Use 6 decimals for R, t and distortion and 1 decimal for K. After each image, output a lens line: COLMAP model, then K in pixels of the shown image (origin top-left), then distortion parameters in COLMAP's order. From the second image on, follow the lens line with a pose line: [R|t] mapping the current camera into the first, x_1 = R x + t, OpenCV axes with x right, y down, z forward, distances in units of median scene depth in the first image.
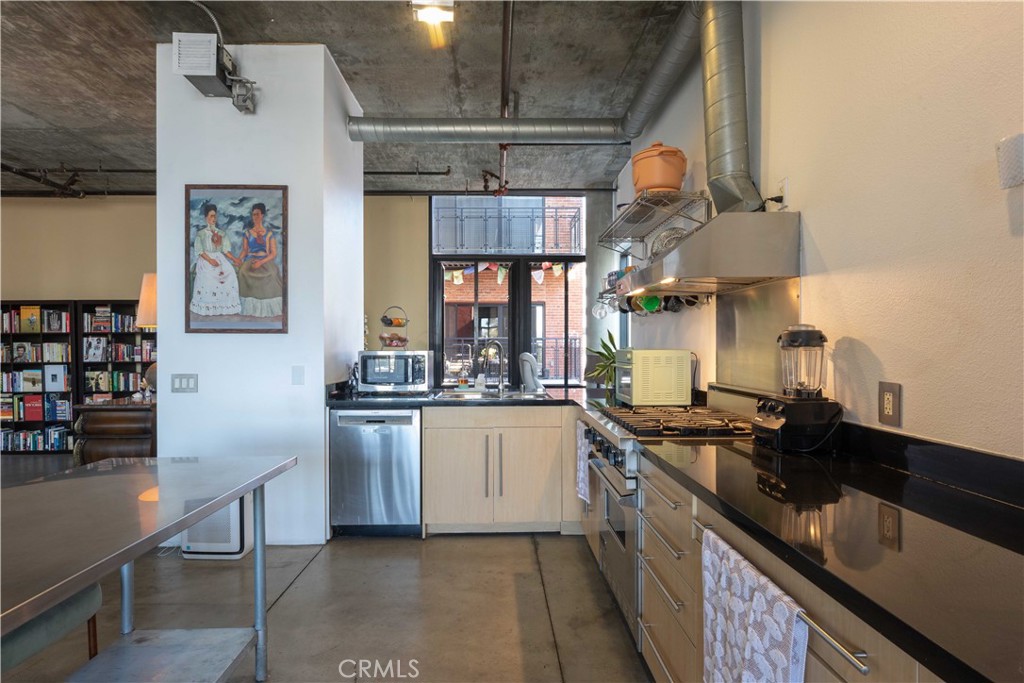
lens RADIAL K [[511.5, 0, 504.8], [0, 511.5, 348.4], [0, 0, 1]] dist [0.002958, -0.000885]
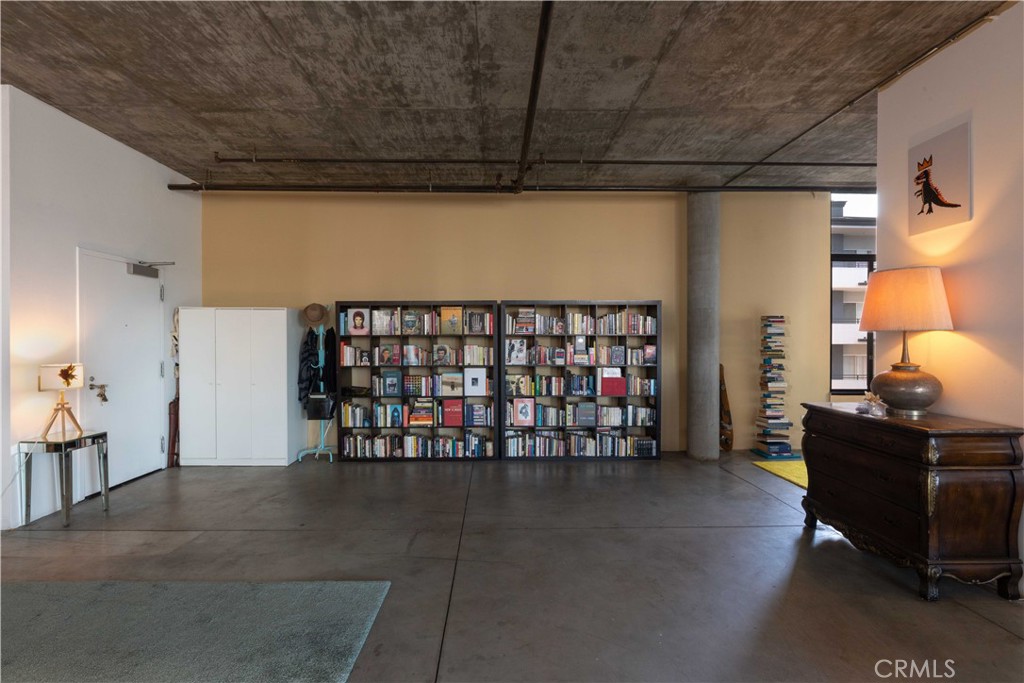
lens RADIAL K [[452.9, 0, 504.3], [0, 452.9, 345.3], [0, 0, 1]] dist [0.003568, -0.001472]
pose [[0.999982, 0.000112, -0.006077, -0.822169], [-0.000078, 0.999984, 0.005609, -0.015268], [0.006077, -0.005608, 0.999966, 0.154103]]
